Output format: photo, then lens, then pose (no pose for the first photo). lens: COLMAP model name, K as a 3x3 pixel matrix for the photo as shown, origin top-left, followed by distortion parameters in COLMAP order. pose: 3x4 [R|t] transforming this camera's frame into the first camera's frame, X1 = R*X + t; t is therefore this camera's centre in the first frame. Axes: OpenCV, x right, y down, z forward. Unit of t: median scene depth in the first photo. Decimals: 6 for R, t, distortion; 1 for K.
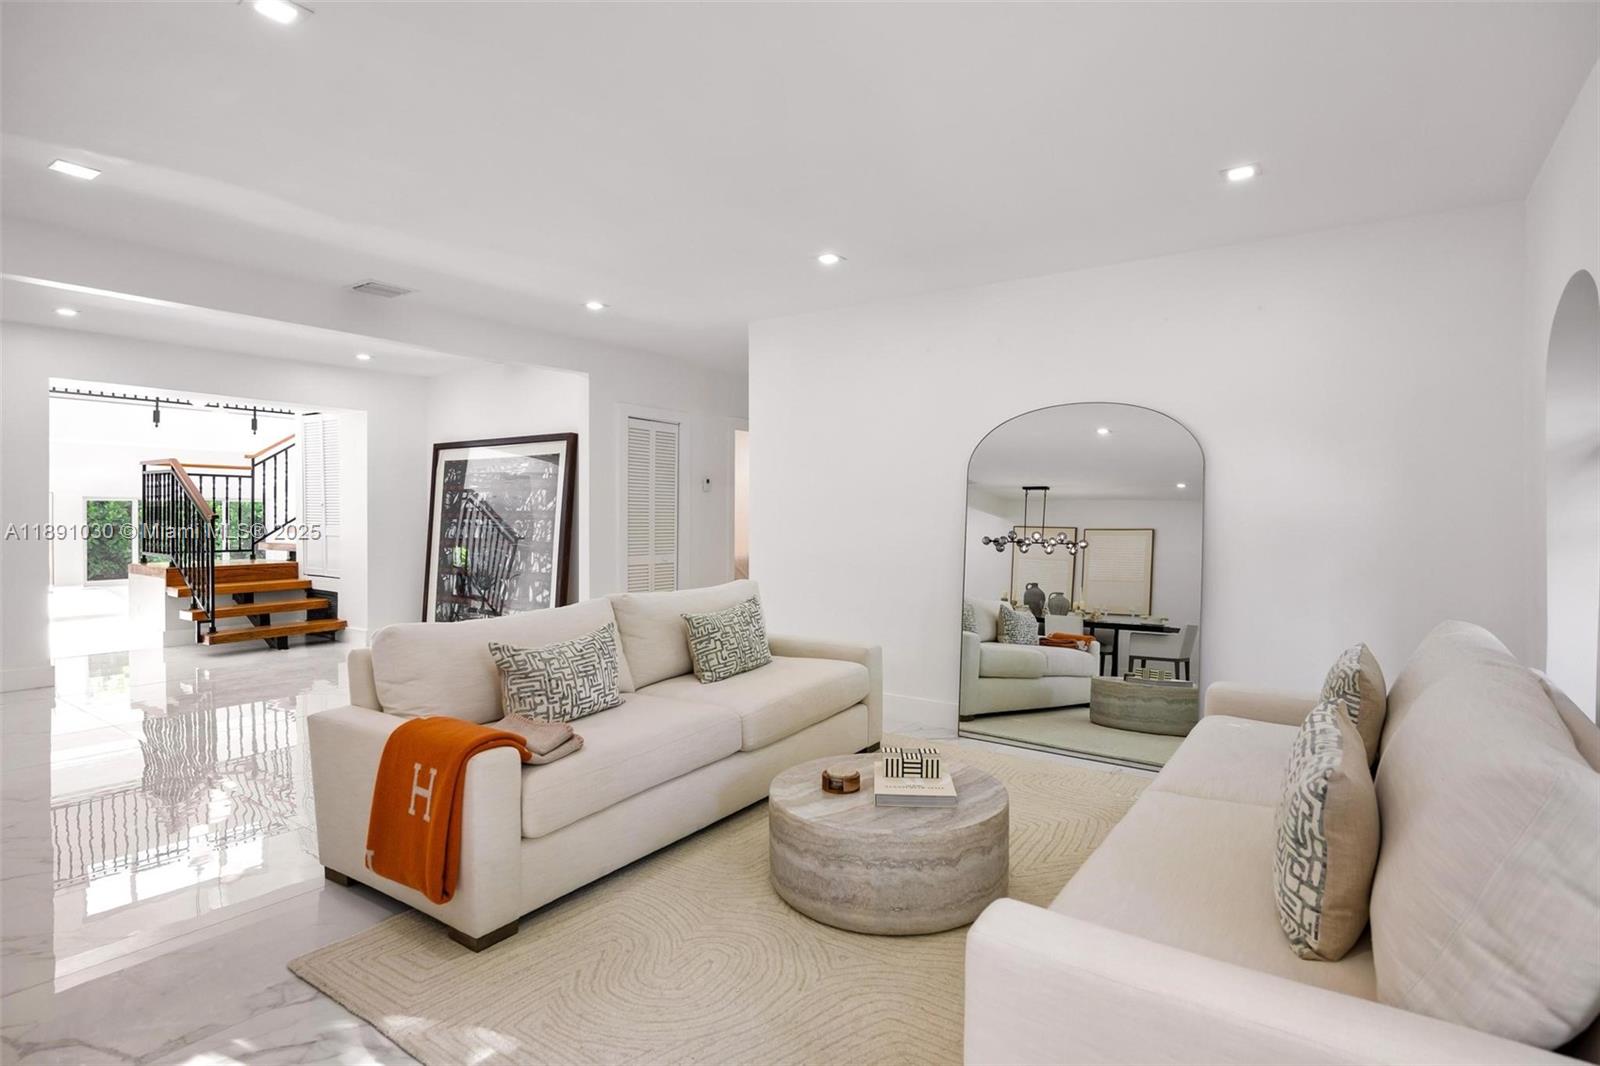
lens RADIAL K [[826.8, 0, 801.0], [0, 826.8, 520.9], [0, 0, 1]] dist [-0.015386, -0.000051]
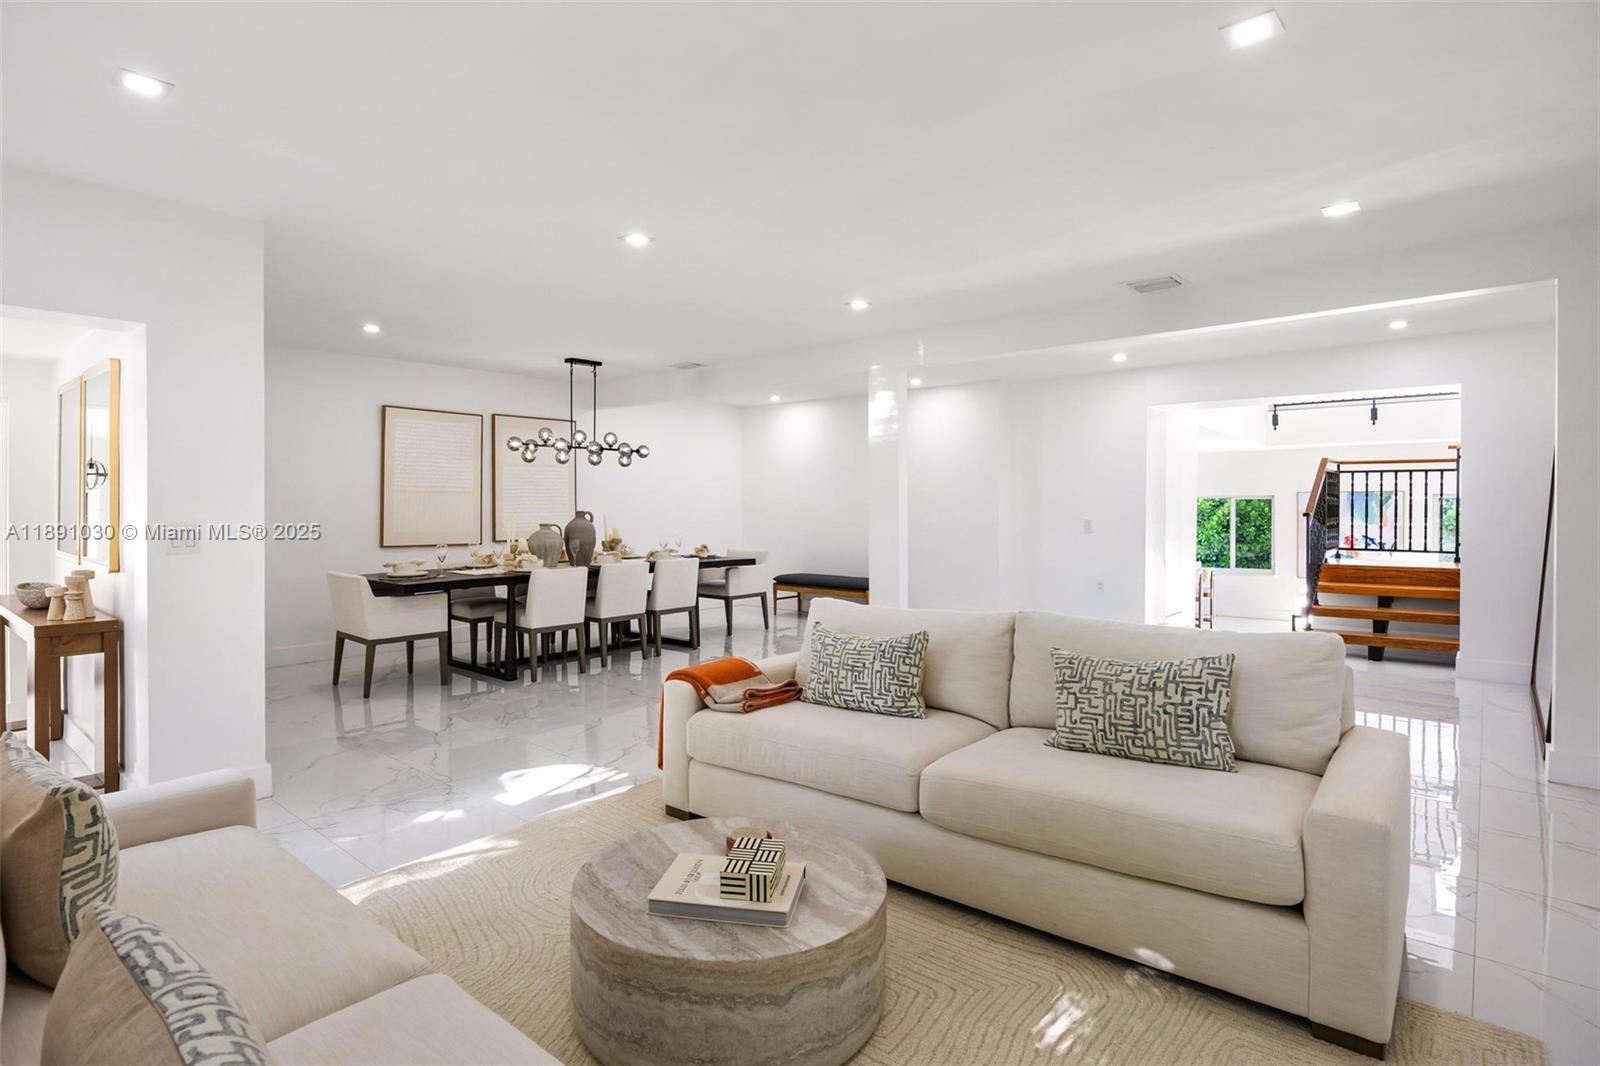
lens RADIAL K [[839.2, 0, 801.1], [0, 839.2, 506.6], [0, 0, 1]] dist [-0.002416, -0.000098]
pose [[-0.076334, 0.002992, -0.997078, 0.862067], [-0.014670, 0.999884, 0.004123, -0.022413], [0.996974, 0.014942, -0.076281, 1.104192]]
